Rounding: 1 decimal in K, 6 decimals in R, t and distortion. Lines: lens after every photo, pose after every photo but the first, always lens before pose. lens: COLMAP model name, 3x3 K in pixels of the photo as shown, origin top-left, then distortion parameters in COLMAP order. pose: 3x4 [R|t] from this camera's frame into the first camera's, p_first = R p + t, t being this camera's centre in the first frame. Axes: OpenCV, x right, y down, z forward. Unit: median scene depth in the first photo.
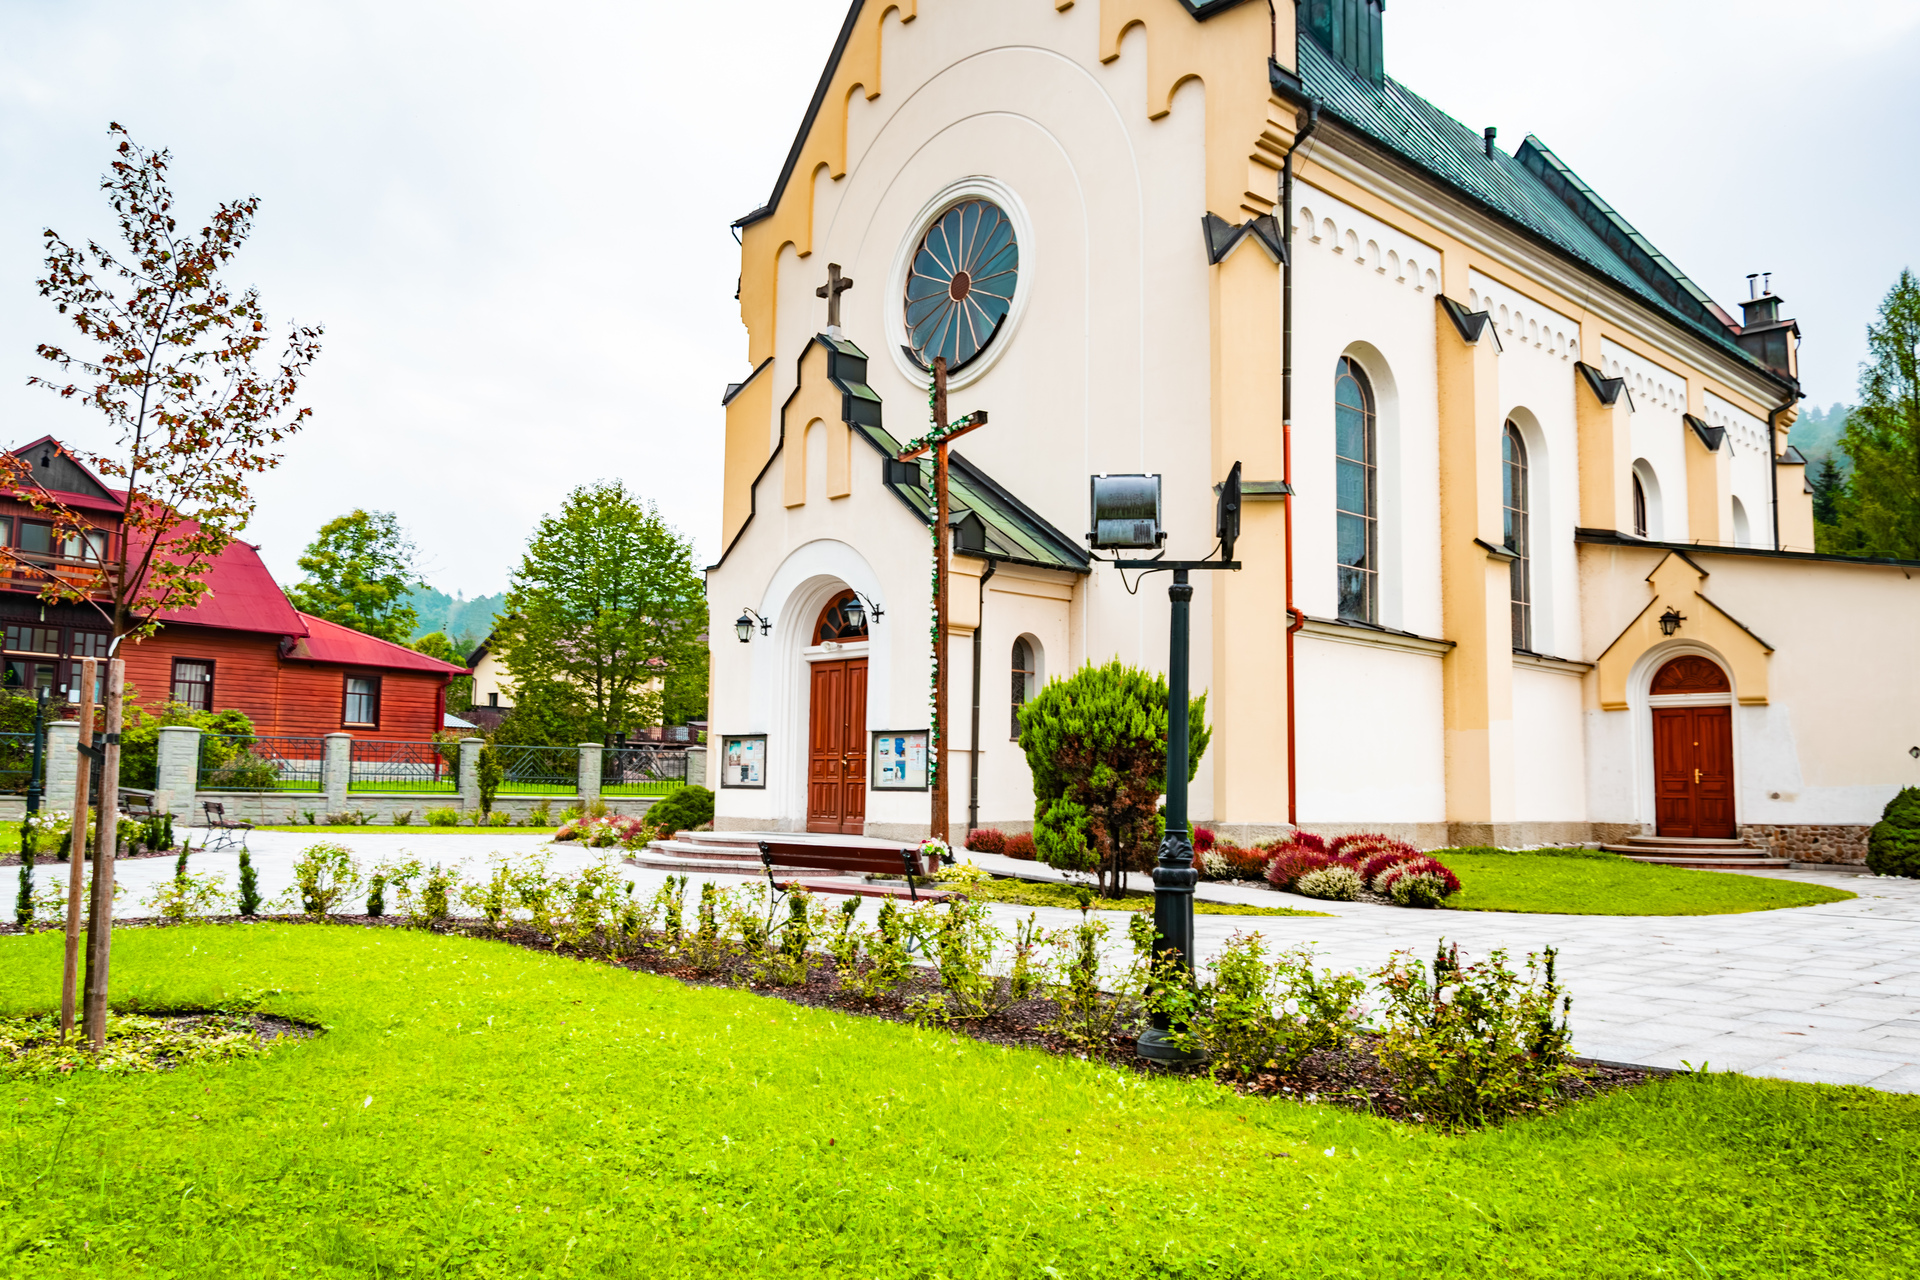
lens RADIAL K [[1508.3, 0, 947.4], [0, 1508.3, 665.6], [0, 0, 1]] dist [-0.010418, 0.008556]
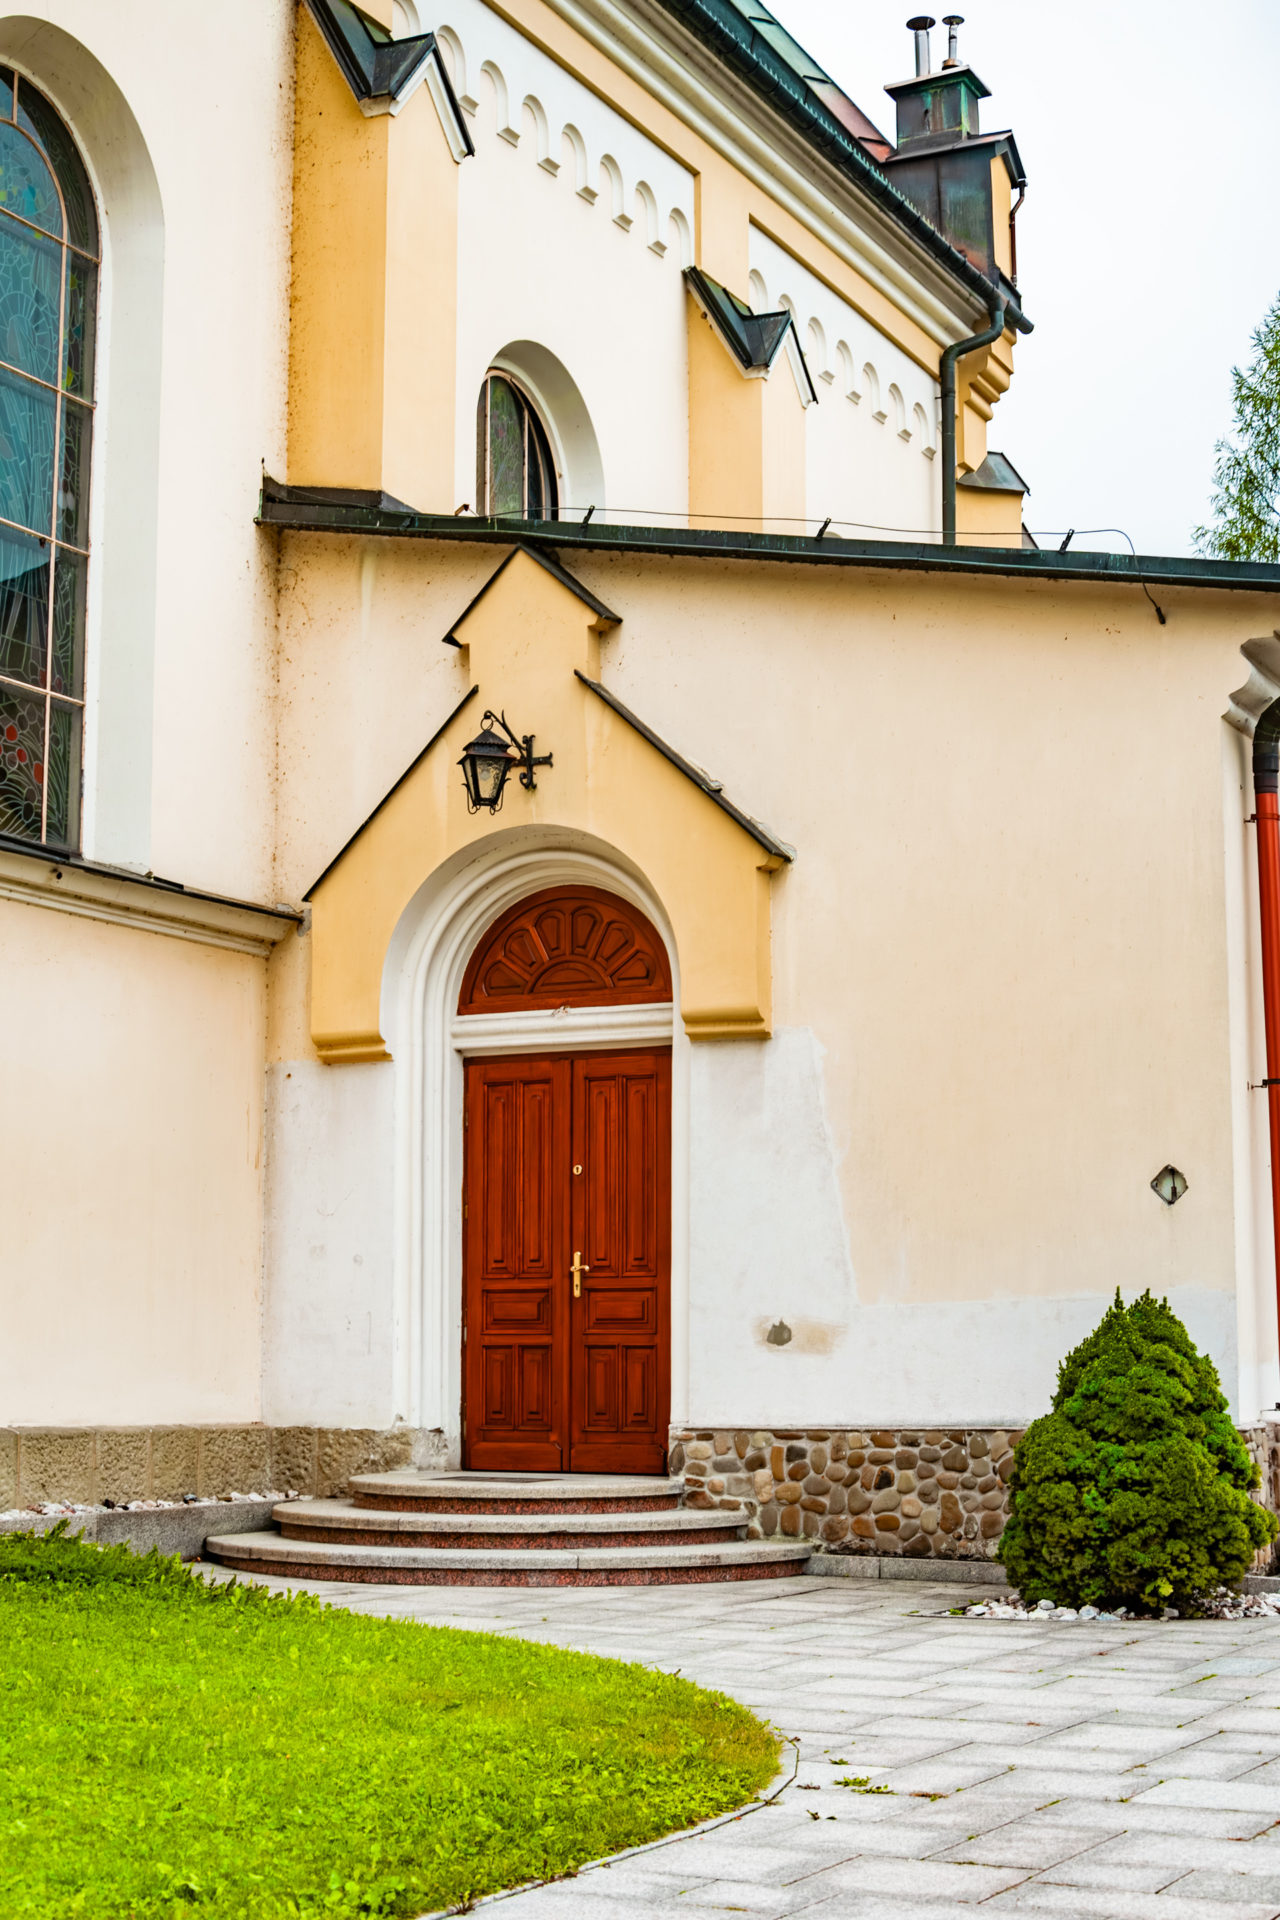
lens RADIAL K [[2858.0, 0, 669.8], [0, 2858.0, 1083.6], [0, 0, 1]] dist [-0.012307, 0.000000]
pose [[0.943813, 0.022996, 0.329680, 0.318259], [-0.019314, 0.999709, -0.014439, 0.042132], [-0.329916, 0.007261, 0.943982, 0.434622]]
